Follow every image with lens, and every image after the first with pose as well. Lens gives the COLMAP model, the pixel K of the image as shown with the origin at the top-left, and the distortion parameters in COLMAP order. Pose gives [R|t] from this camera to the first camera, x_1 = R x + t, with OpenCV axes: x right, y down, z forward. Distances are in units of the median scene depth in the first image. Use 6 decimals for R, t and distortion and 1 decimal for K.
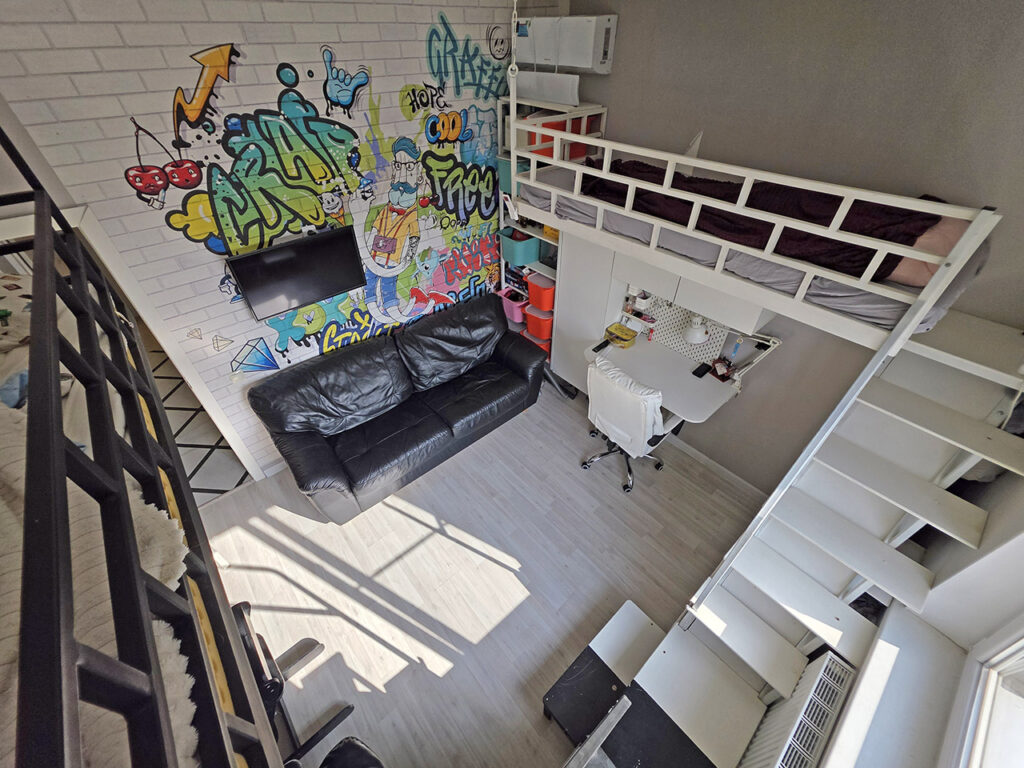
lens RADIAL K [[409.1, 0, 515.5], [0, 409.1, 382.4], [0, 0, 1]] dist [0.008313, -0.000748]
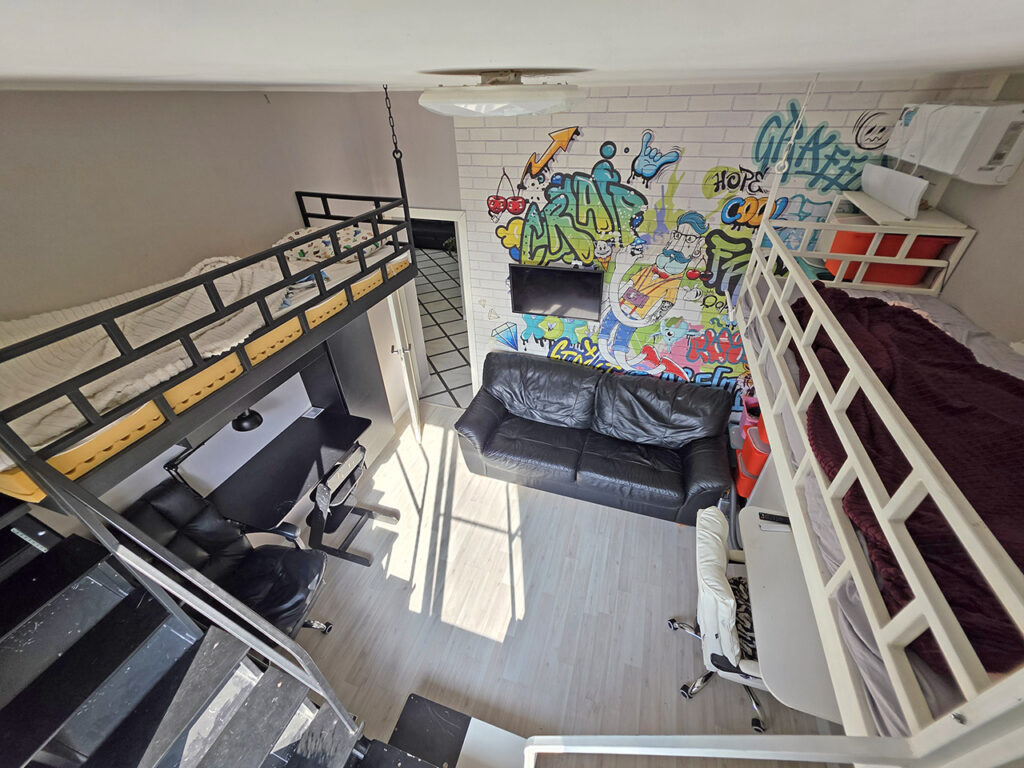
lens RADIAL K [[409.1, 0, 518.7], [0, 409.1, 383.5], [0, 0, 1]] dist [0.008313, -0.000748]
pose [[0.514323, 0.487830, -0.705332, 0.430888], [-0.551663, 0.817901, 0.163418, -0.175038], [0.656612, 0.305056, 0.689784, 0.140728]]
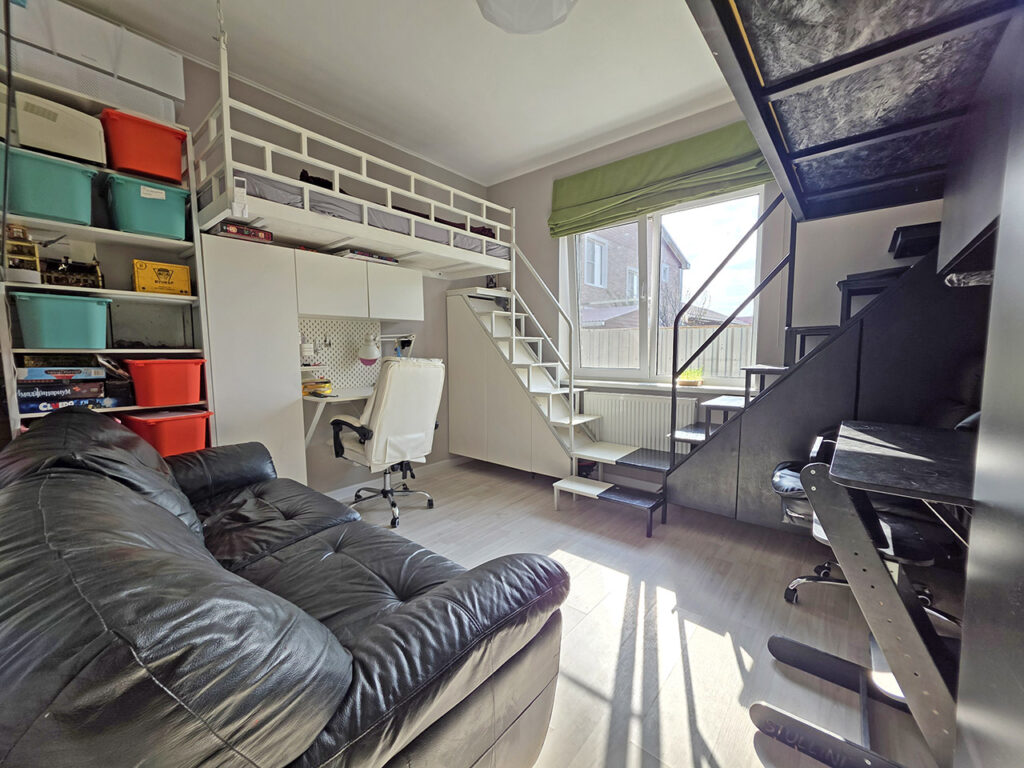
lens RADIAL K [[409.1, 0, 511.1], [0, 409.1, 384.3], [0, 0, 1]] dist [0.008313, -0.000748]
pose [[-0.149292, -0.088113, 0.984859, -0.789757], [0.645664, 0.745673, 0.164588, 0.014619], [-0.748885, 0.660460, -0.054432, 0.842960]]
